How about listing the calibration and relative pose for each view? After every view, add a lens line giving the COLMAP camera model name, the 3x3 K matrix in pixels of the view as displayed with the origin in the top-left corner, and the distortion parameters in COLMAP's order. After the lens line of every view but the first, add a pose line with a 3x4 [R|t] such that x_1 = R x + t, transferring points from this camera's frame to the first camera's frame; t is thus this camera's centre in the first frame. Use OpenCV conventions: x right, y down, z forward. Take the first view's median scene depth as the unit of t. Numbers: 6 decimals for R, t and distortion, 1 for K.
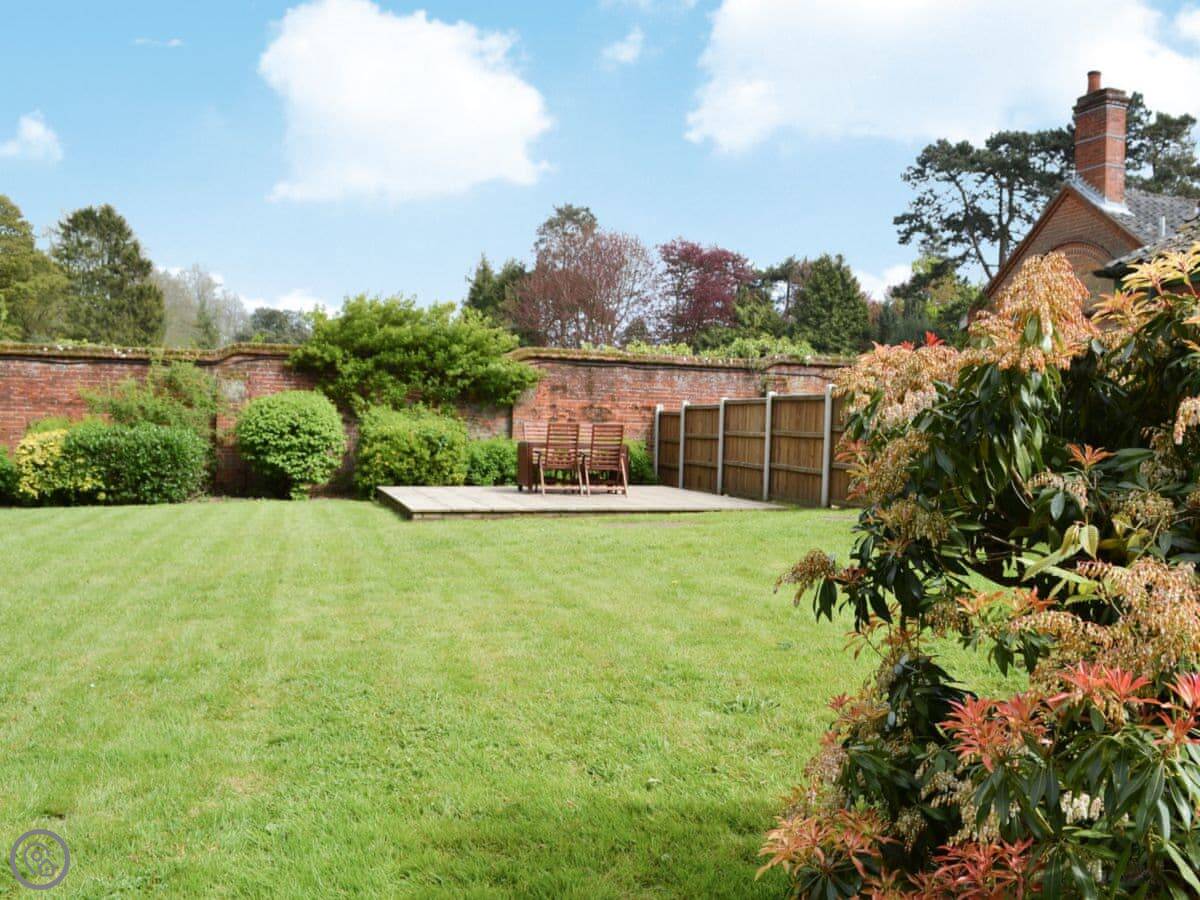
lens RADIAL K [[1567.3, 0, 600.0], [0, 1567.3, 450.0], [0, 0, 1]] dist [0.000579, 0.006868]
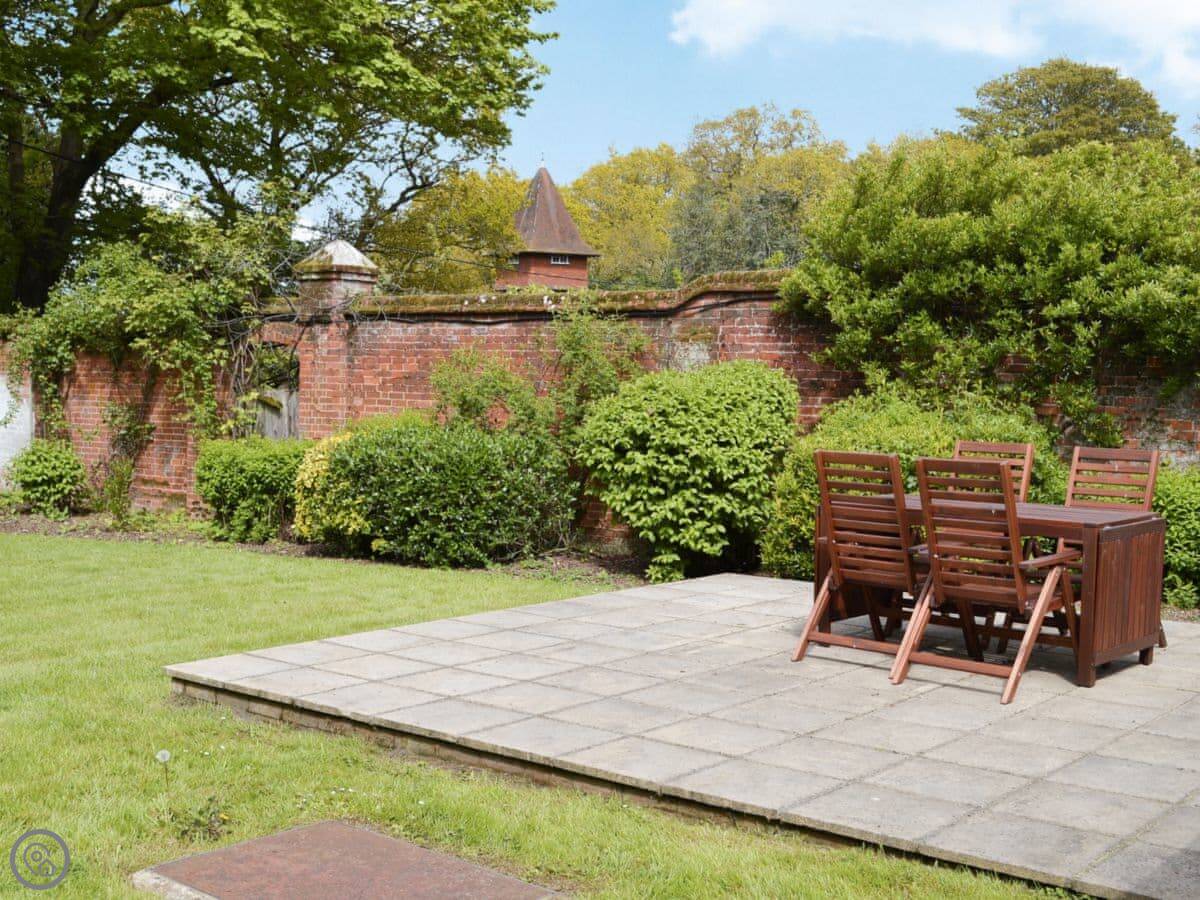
lens RADIAL K [[1567.3, 0, 600.0], [0, 1567.3, 450.0], [0, 0, 1]] dist [0.000579, 0.006868]
pose [[0.467349, 0.037418, -0.883281, 0.238570], [-0.009670, 0.999261, 0.037214, -0.028635], [0.884020, -0.008851, 0.467366, 0.750799]]
